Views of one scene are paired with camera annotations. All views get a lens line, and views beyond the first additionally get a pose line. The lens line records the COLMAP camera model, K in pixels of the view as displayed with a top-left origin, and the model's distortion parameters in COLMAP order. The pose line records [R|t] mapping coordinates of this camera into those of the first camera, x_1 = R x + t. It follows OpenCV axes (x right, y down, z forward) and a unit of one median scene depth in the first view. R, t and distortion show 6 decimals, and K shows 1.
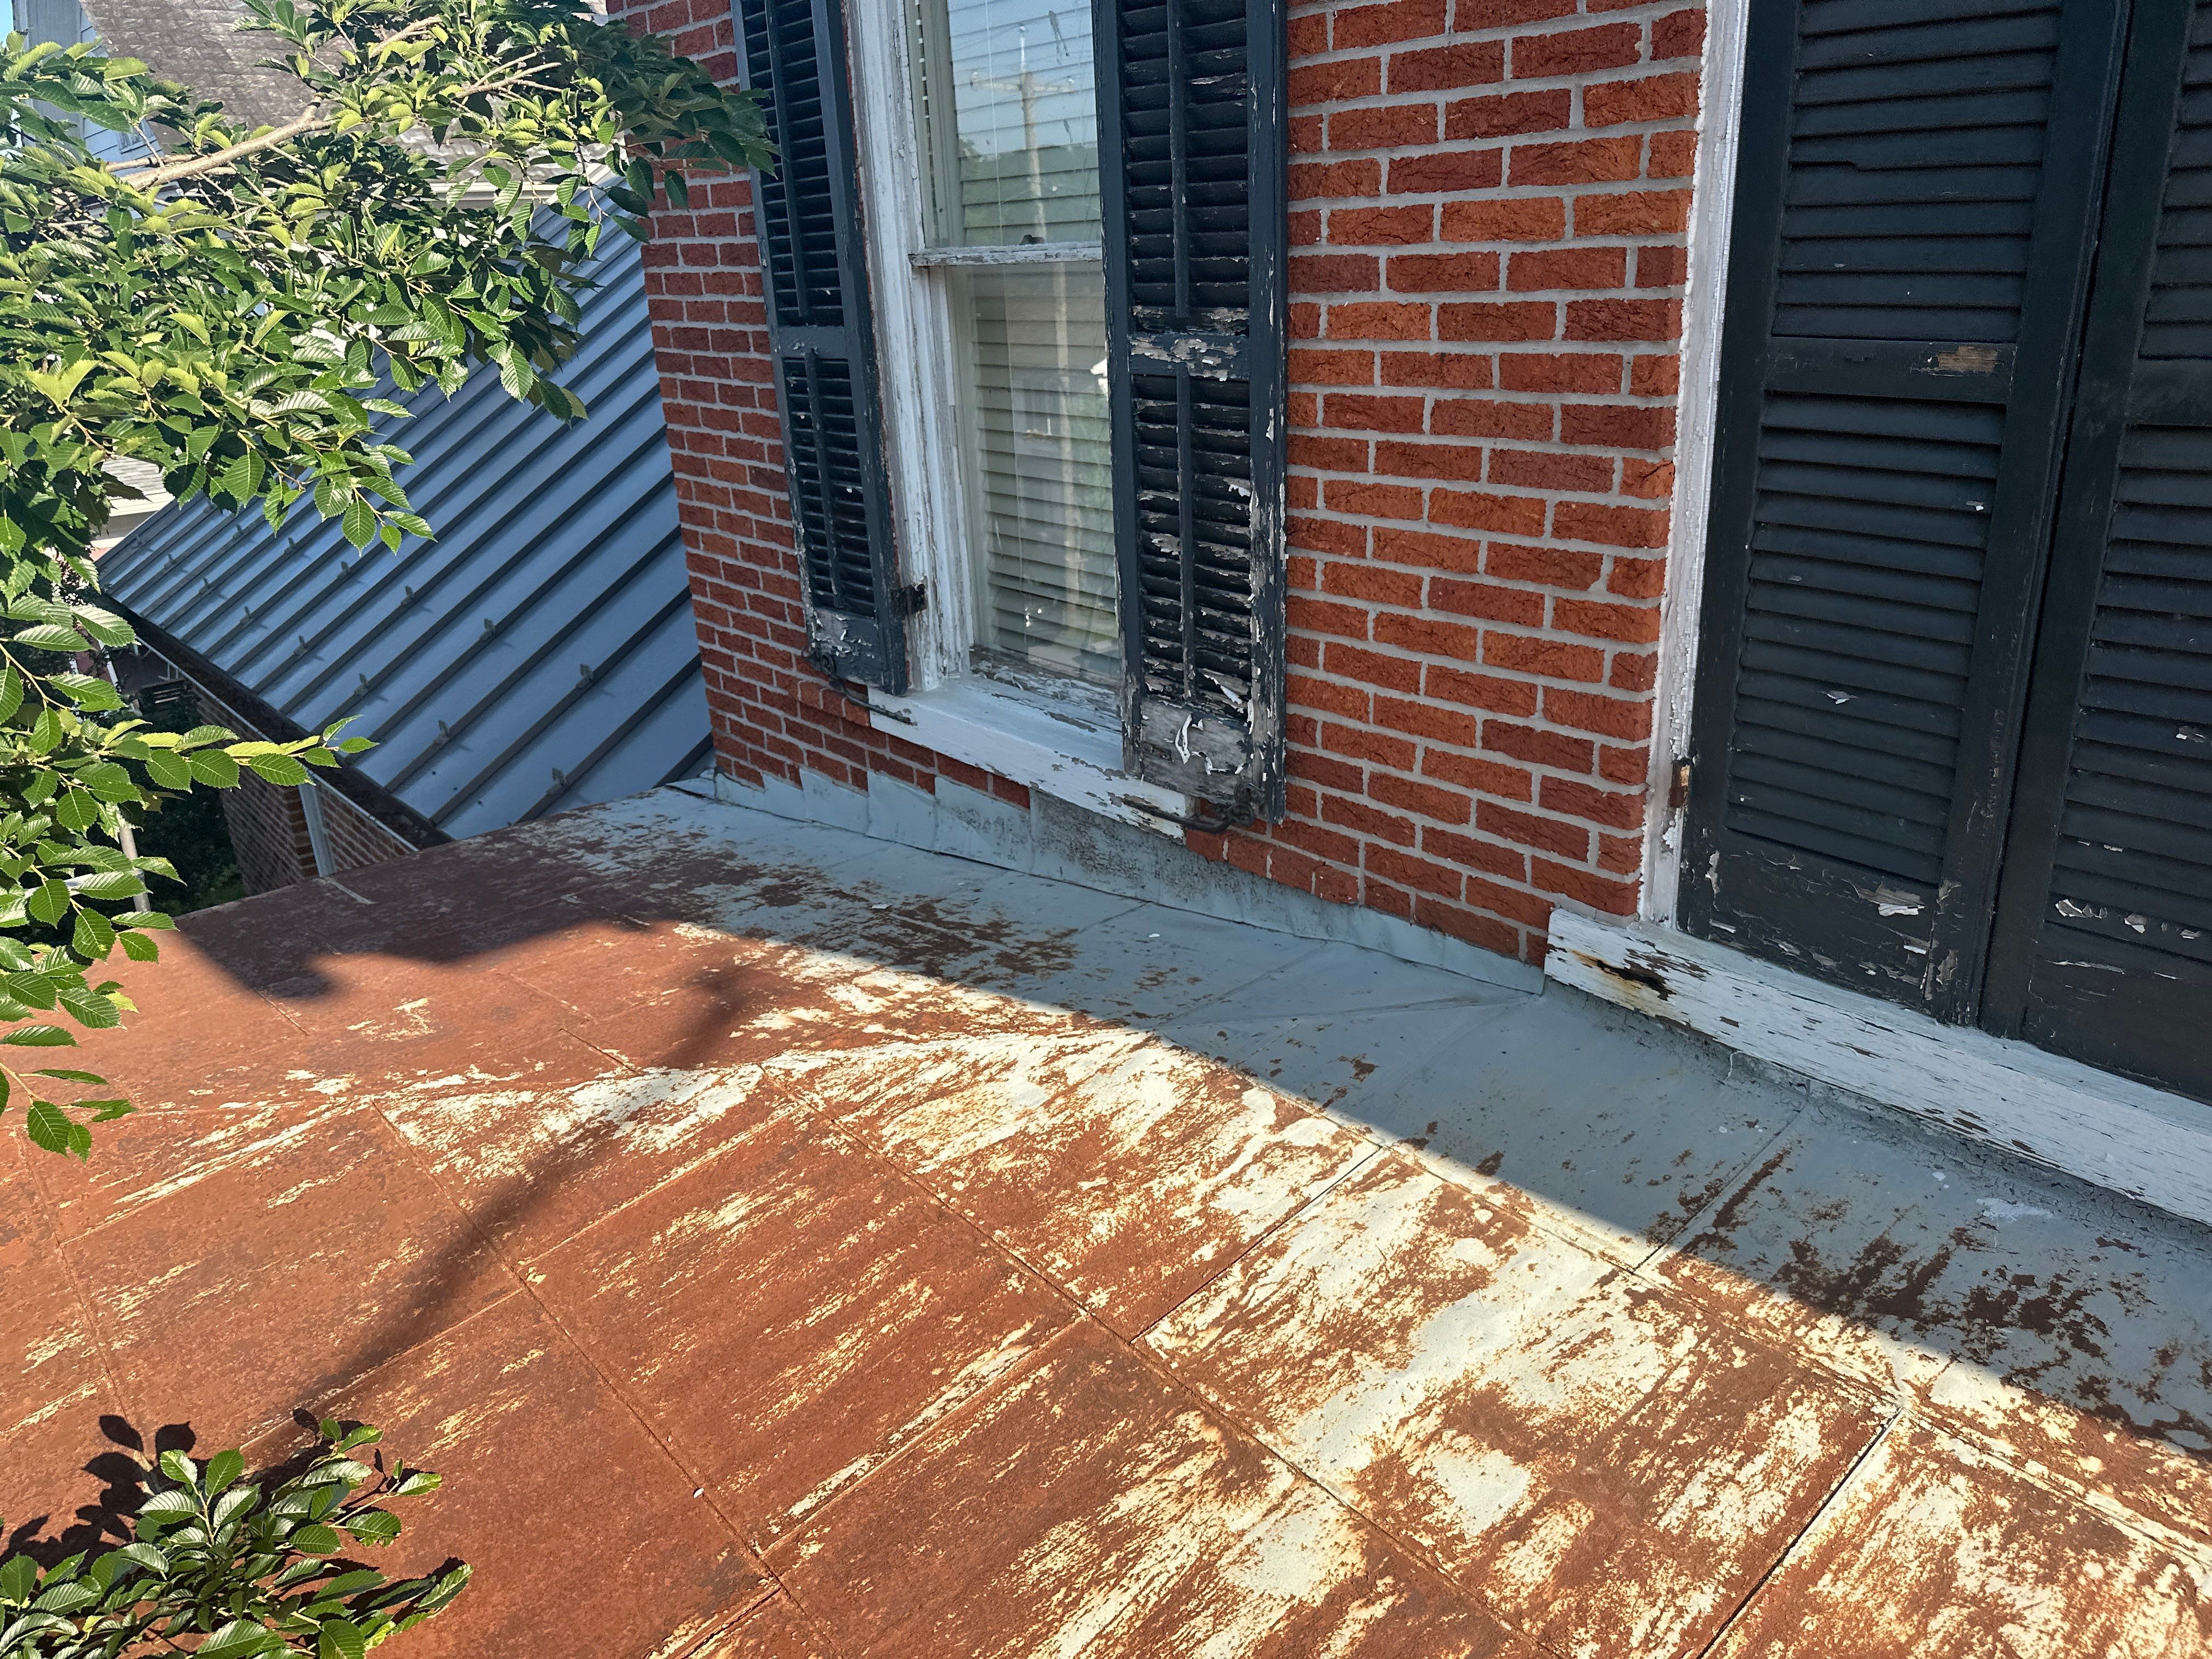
lens RADIAL K [[1644.6, 0, 1110.2], [0, 1644.6, 898.8], [0, 0, 1]] dist [0.155378, -0.282271]
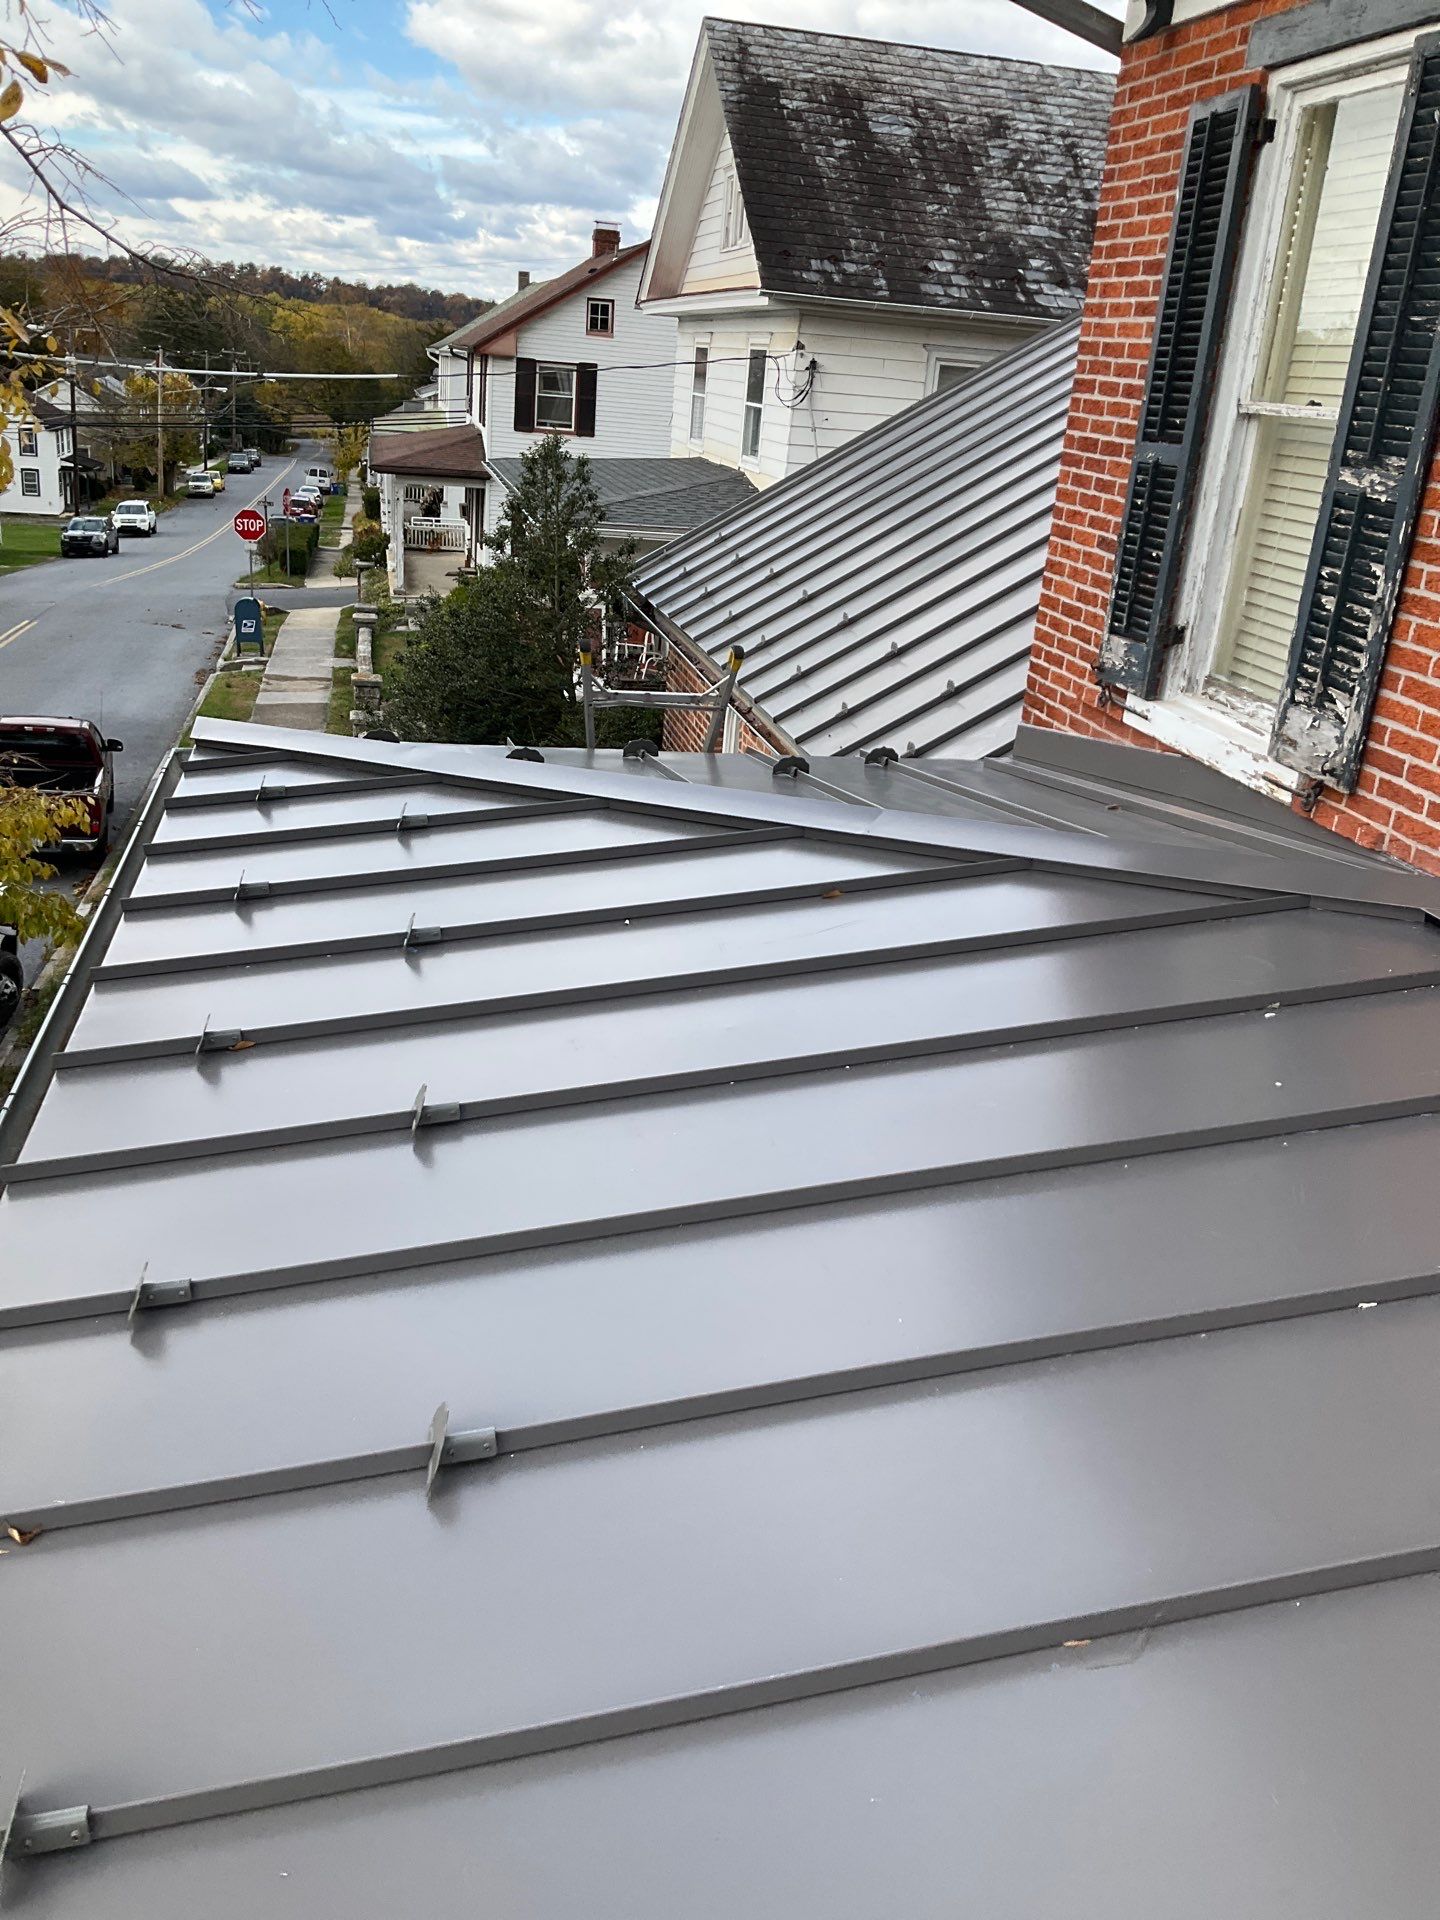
lens RADIAL K [[1679.0, 0, 720.0], [0, 1679.0, 960.0], [0, 0, 1]] dist [0.182519, -0.327573]
pose [[0.878993, 0.265722, -0.395932, 0.263691], [-0.284856, 0.958508, 0.010886, 0.251280], [0.382397, 0.103215, 0.918215, -0.649635]]
